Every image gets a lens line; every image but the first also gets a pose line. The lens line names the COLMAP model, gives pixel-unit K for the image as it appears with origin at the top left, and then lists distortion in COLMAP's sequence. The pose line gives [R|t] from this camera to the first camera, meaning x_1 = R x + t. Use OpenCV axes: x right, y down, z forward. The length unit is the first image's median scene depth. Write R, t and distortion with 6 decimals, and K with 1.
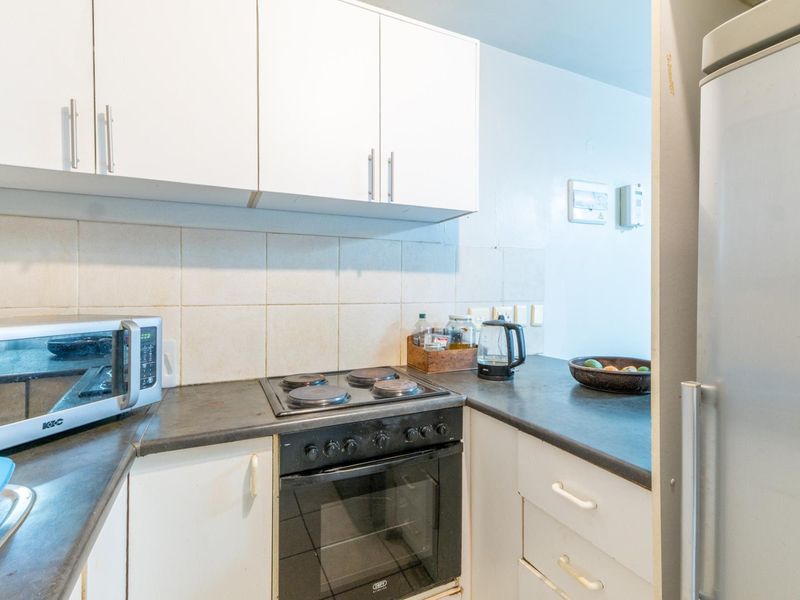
lens RADIAL K [[398.2, 0, 440.6], [0, 398.2, 290.5], [0, 0, 1]] dist [-0.000994, -0.000193]
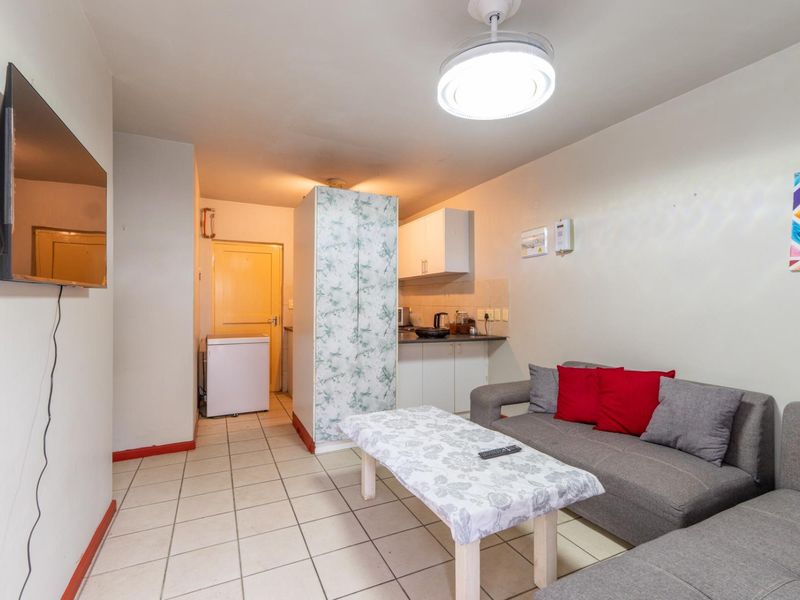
lens RADIAL K [[386.7, 0, 414.7], [0, 386.7, 302.3], [0, 0, 1]] dist [0.000399, 0.000213]
pose [[0.020320, 0.004994, -0.999781, 3.027776], [0.007051, 0.999962, 0.005138, -0.010288], [0.999769, -0.007154, 0.020284, 0.857931]]
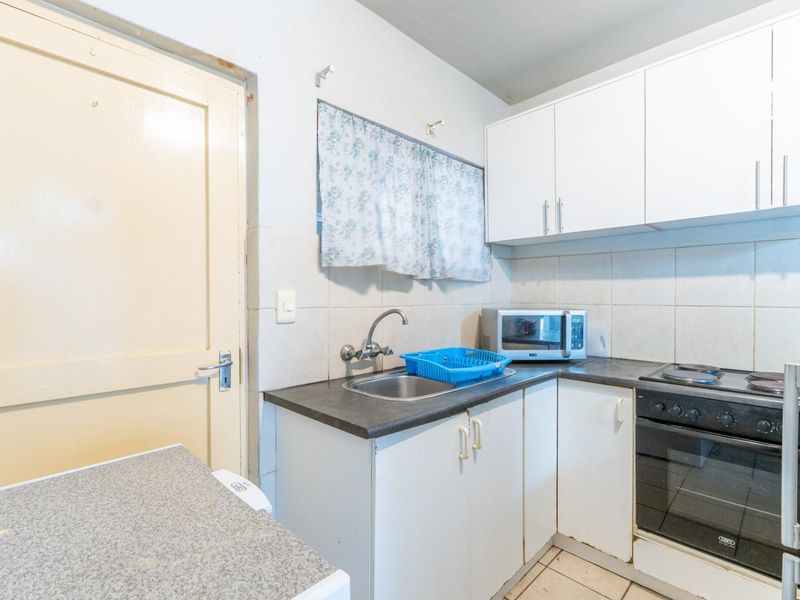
lens RADIAL K [[396.3, 0, 396.9], [0, 396.3, 304.2], [0, 0, 1]] dist [-0.000037, -0.000229]
pose [[0.312533, 0.021819, -0.949656, 0.510589], [0.006990, 0.999656, 0.025268, -0.007112], [0.949881, -0.014535, 0.312273, -0.238095]]
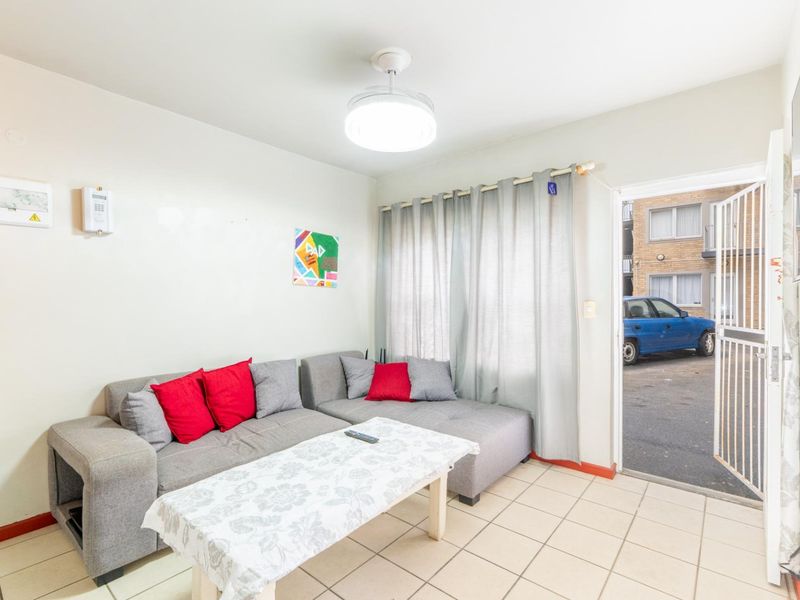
lens RADIAL K [[396.3, 0, 396.9], [0, 396.3, 304.2], [0, 0, 1]] dist [-0.000037, -0.000229]
pose [[0.914665, 0.001054, 0.404210, 1.310207], [-0.007177, 0.999881, 0.013632, -0.022622], [-0.404148, -0.015370, 0.914564, -0.219151]]
